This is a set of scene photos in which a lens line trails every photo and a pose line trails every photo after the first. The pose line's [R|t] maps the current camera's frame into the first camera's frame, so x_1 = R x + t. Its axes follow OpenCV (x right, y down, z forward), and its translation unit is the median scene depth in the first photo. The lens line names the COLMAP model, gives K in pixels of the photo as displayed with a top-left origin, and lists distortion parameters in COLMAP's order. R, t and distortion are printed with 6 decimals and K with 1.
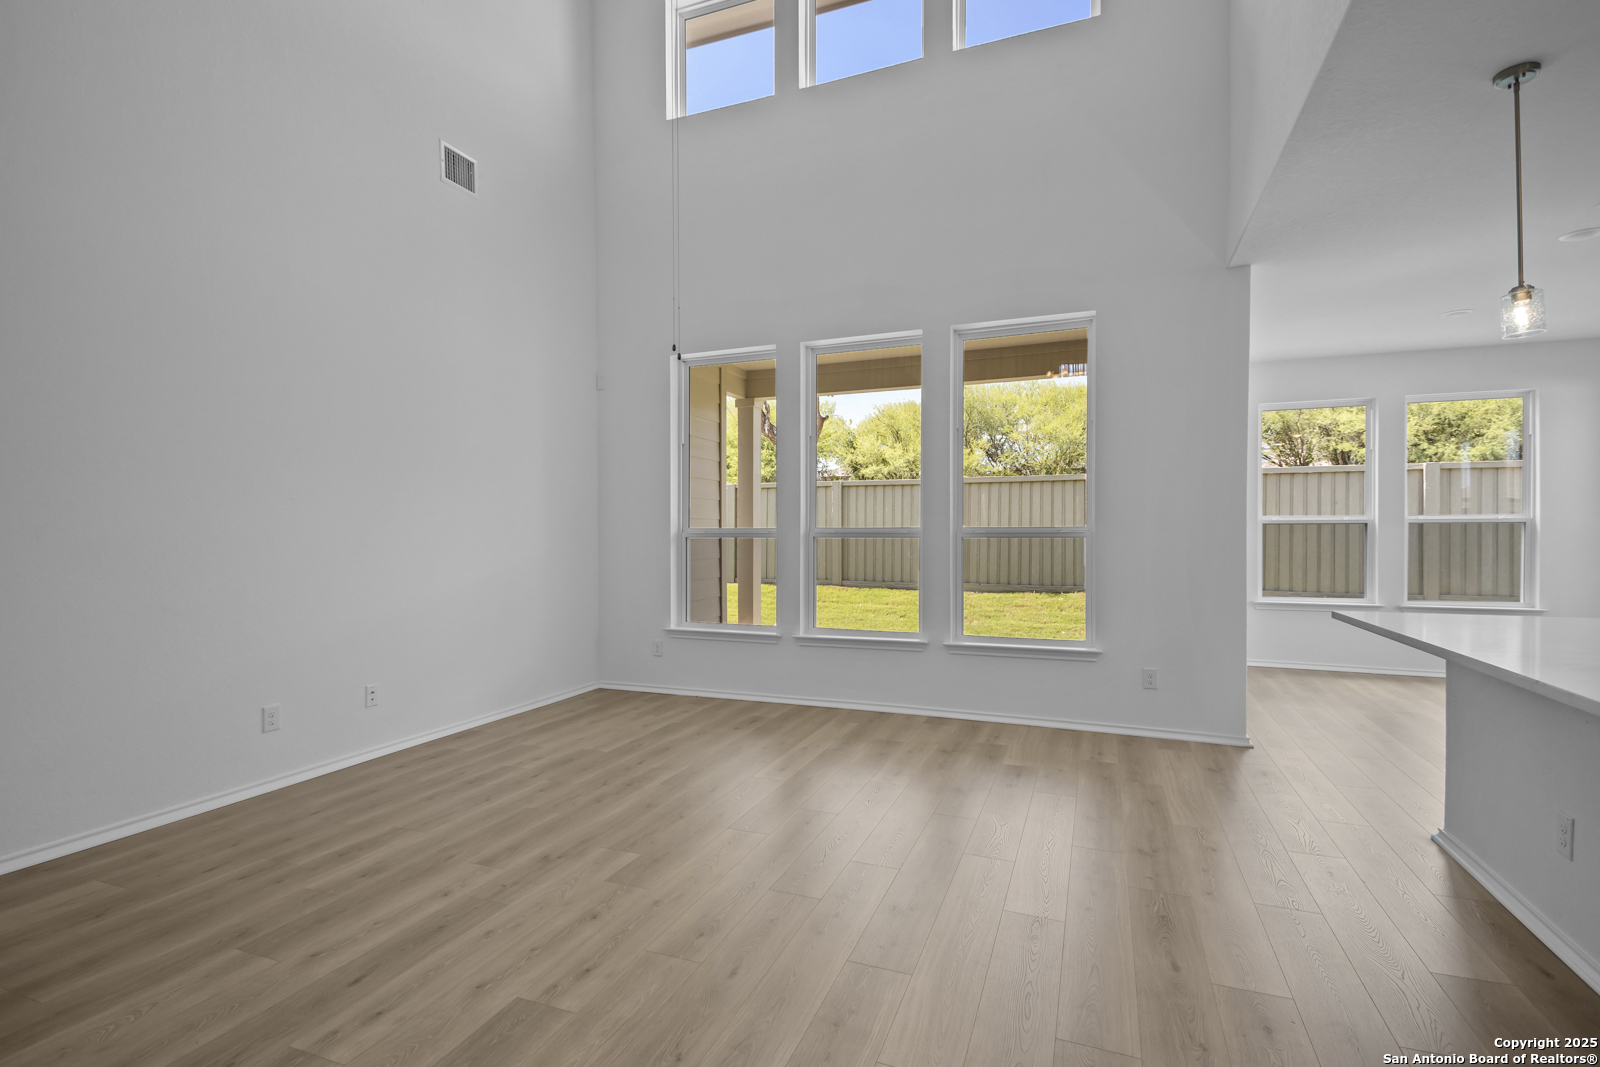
lens RADIAL K [[746.8, 0, 809.5], [0, 746.8, 534.6], [0, 0, 1]] dist [0.060964, -0.032005]
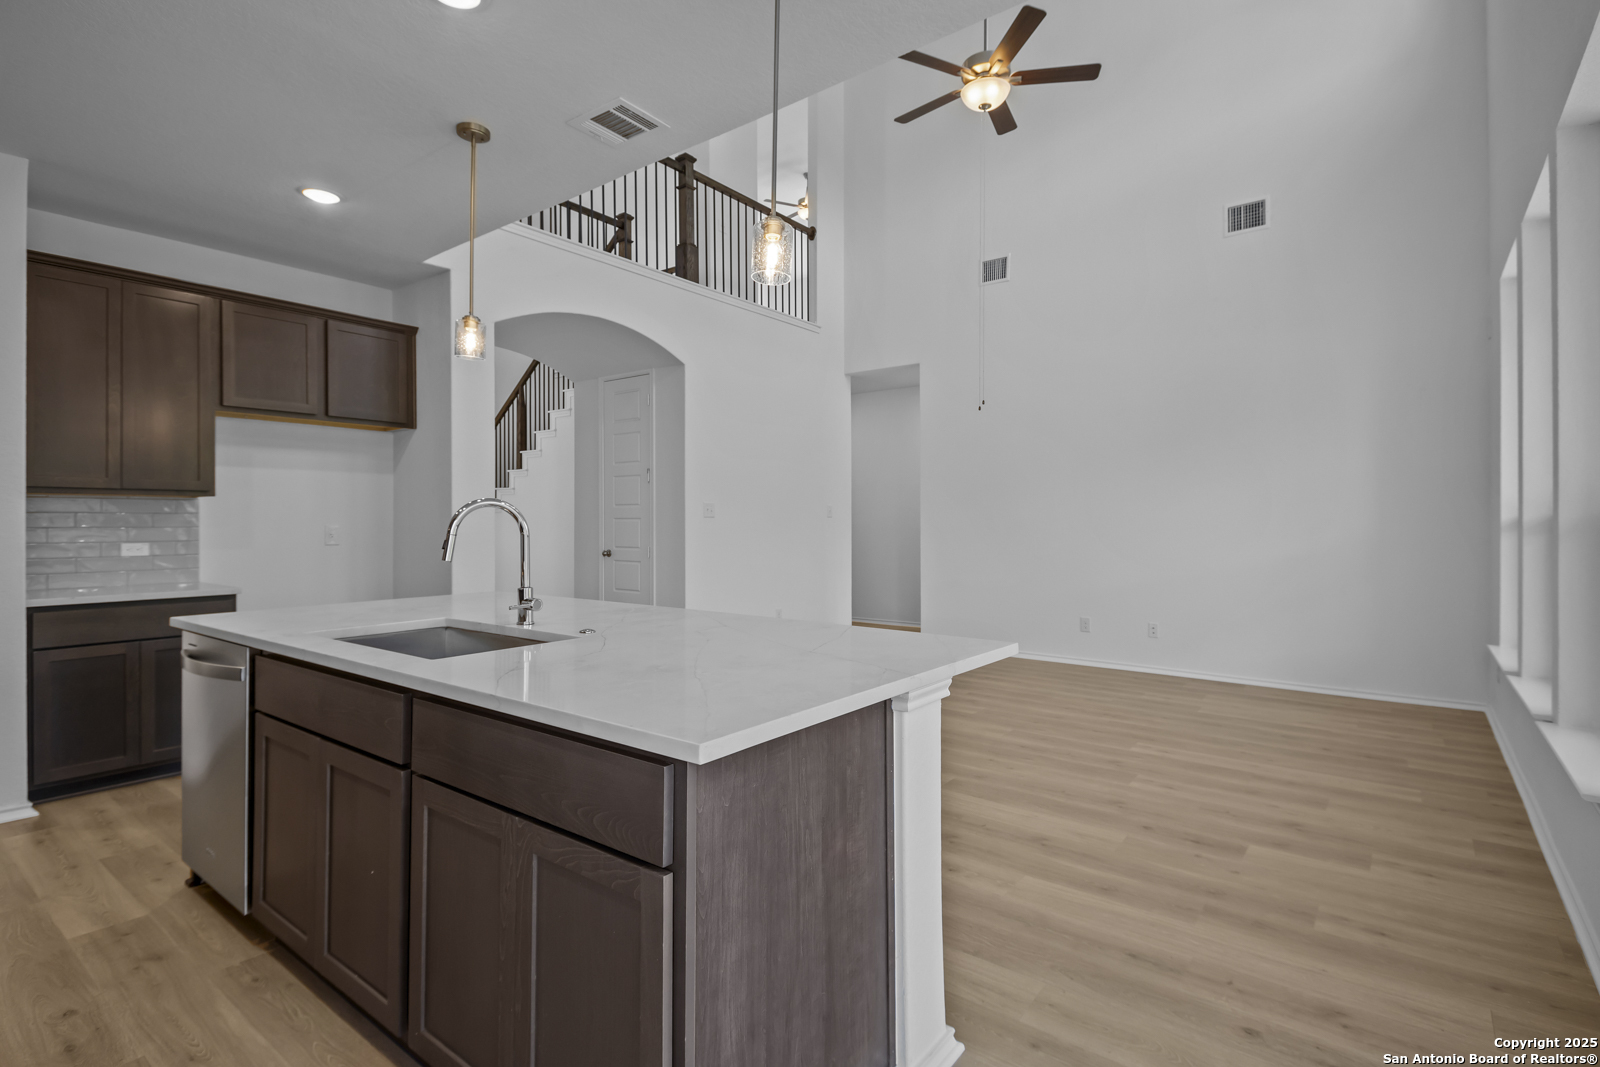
lens RADIAL K [[770.3, 0, 807.8], [0, 770.3, 518.4], [0, 0, 1]] dist [0.042672, -0.022892]
pose [[-0.276755, 0.000968, -0.960940, 0.743073], [-0.001280, 0.999998, 0.001376, -0.002509], [0.960940, 0.001611, -0.276753, 0.553857]]
